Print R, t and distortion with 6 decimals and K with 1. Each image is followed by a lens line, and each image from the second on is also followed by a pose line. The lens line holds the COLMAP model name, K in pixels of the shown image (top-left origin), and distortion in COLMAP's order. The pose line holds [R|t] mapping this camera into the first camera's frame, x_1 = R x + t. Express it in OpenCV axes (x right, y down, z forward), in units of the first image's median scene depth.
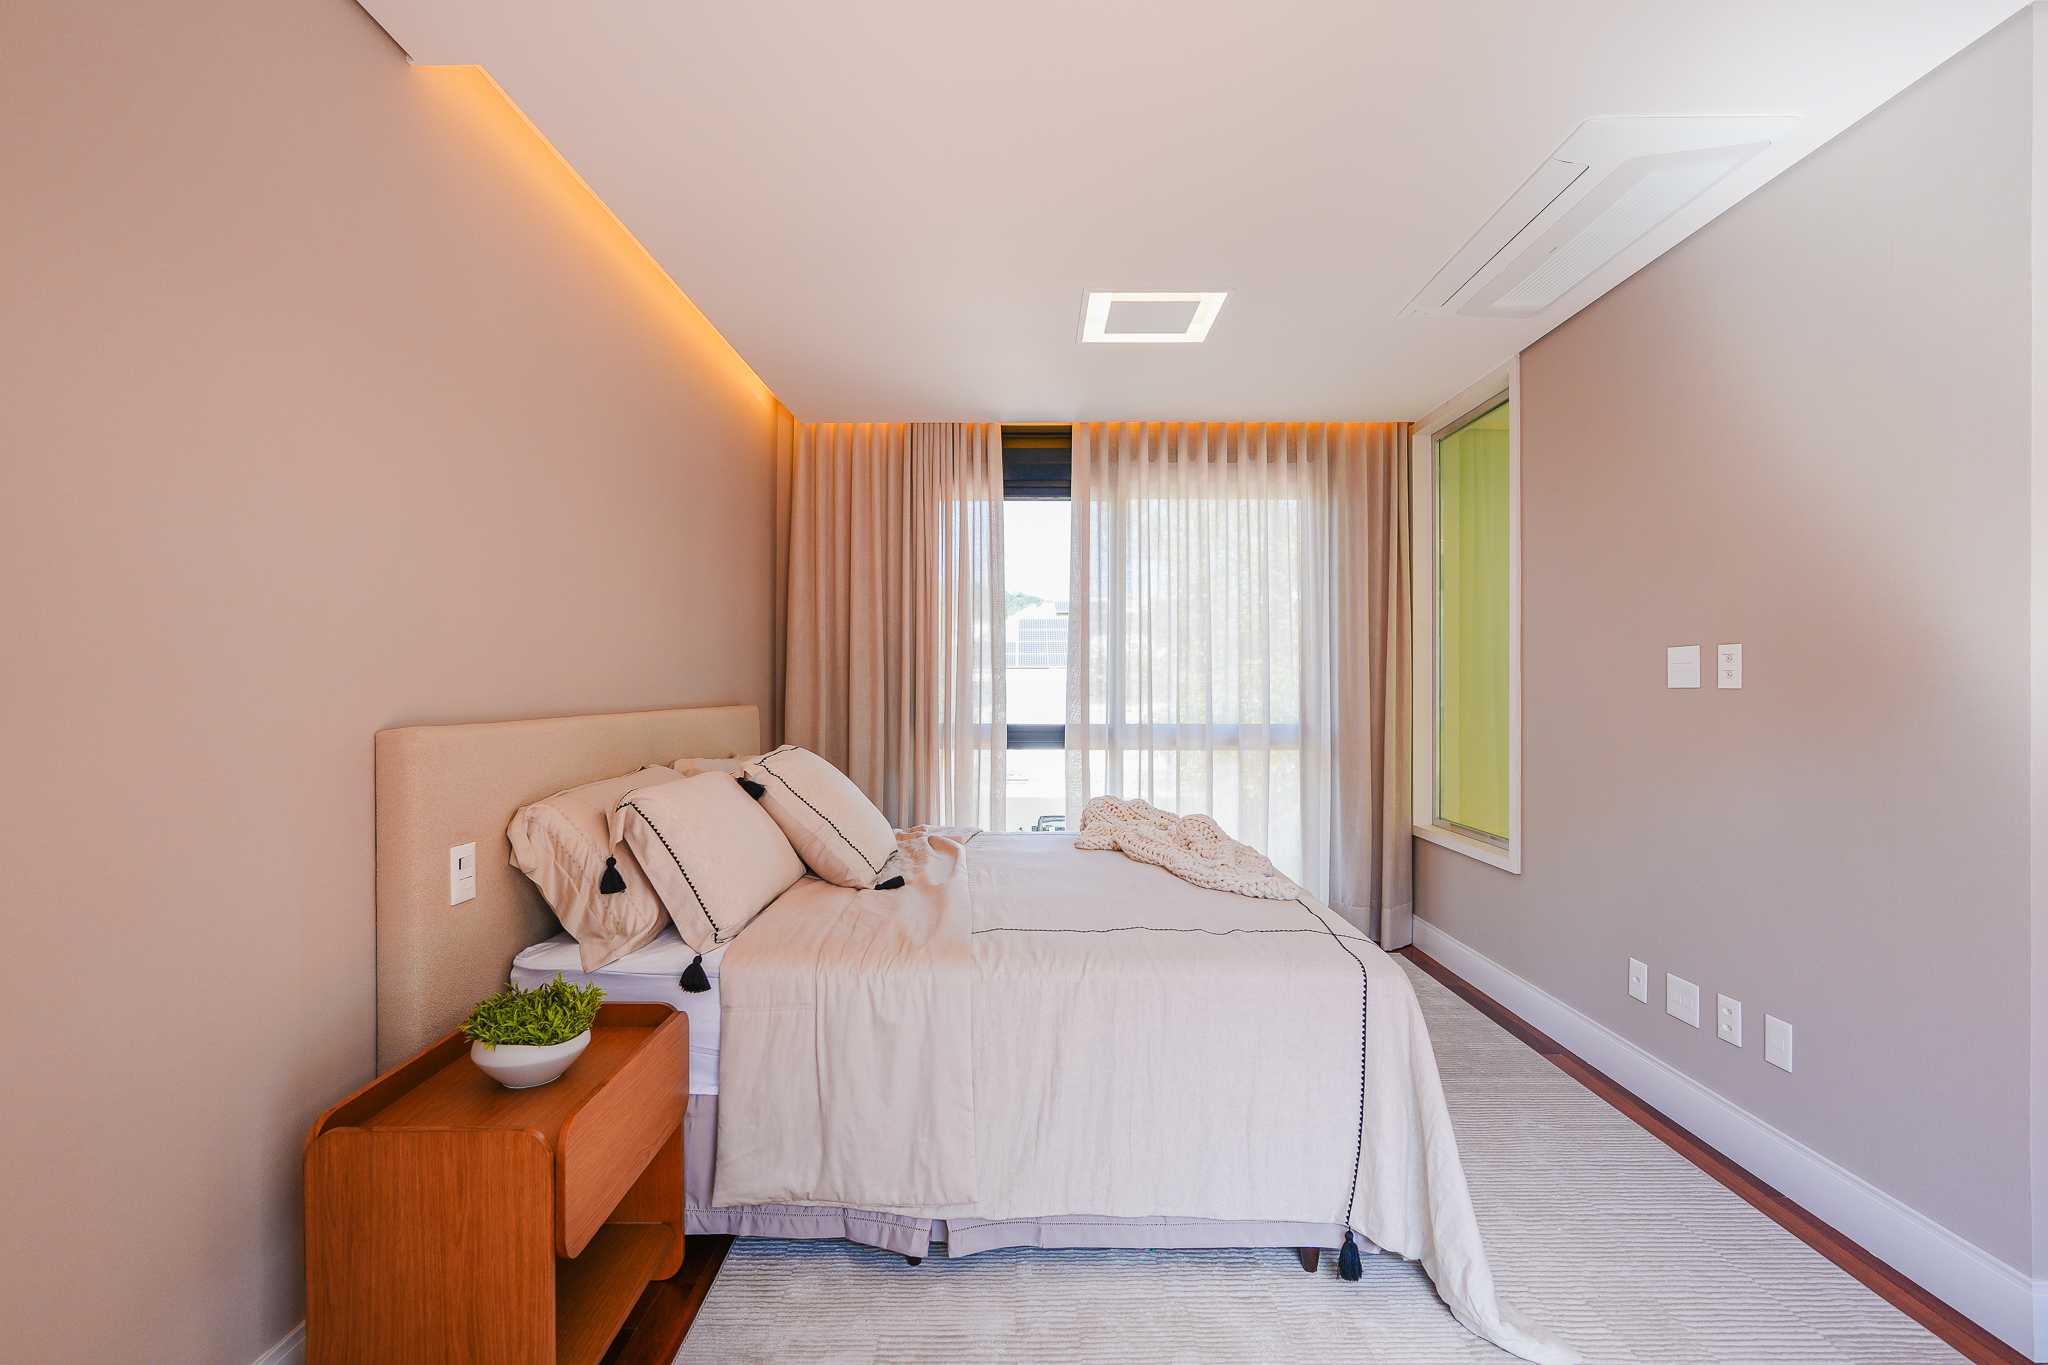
lens RADIAL K [[951.0, 0, 1013.6], [0, 951.0, 698.5], [0, 0, 1]] dist [-0.015295, 0.009586]
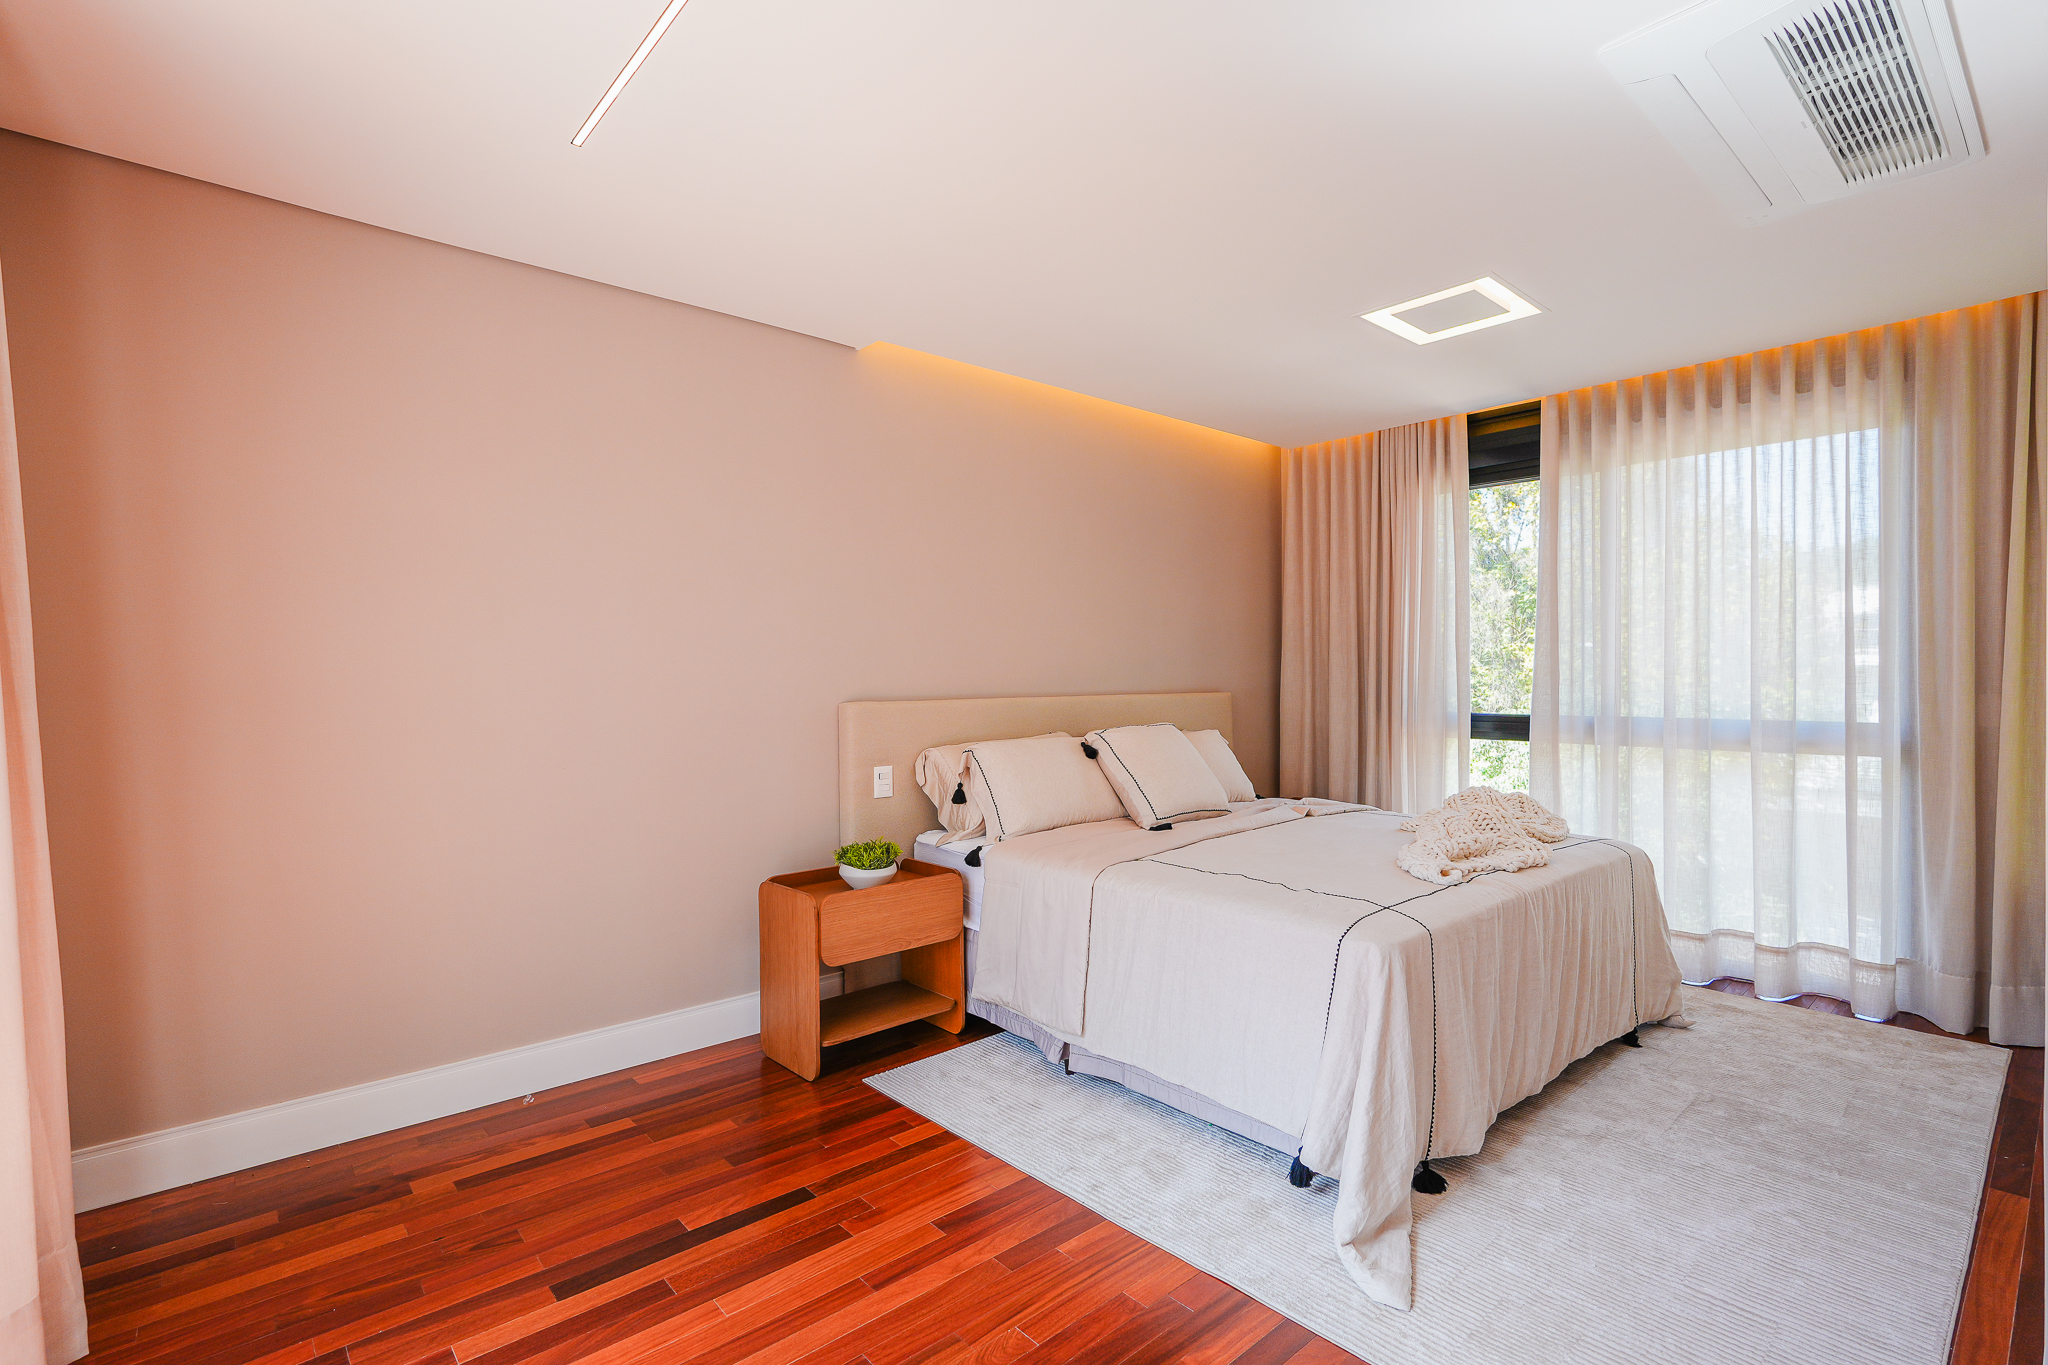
lens RADIAL K [[950.1, 0, 1024.0], [0, 950.1, 682.5], [0, 0, 1]] dist [-0.017563, 0.010057]
pose [[0.667337, -0.002340, -0.744752, 0.658549], [-0.001456, 0.999989, -0.004446, -0.000503], [0.744754, 0.004051, 0.667326, -0.020493]]
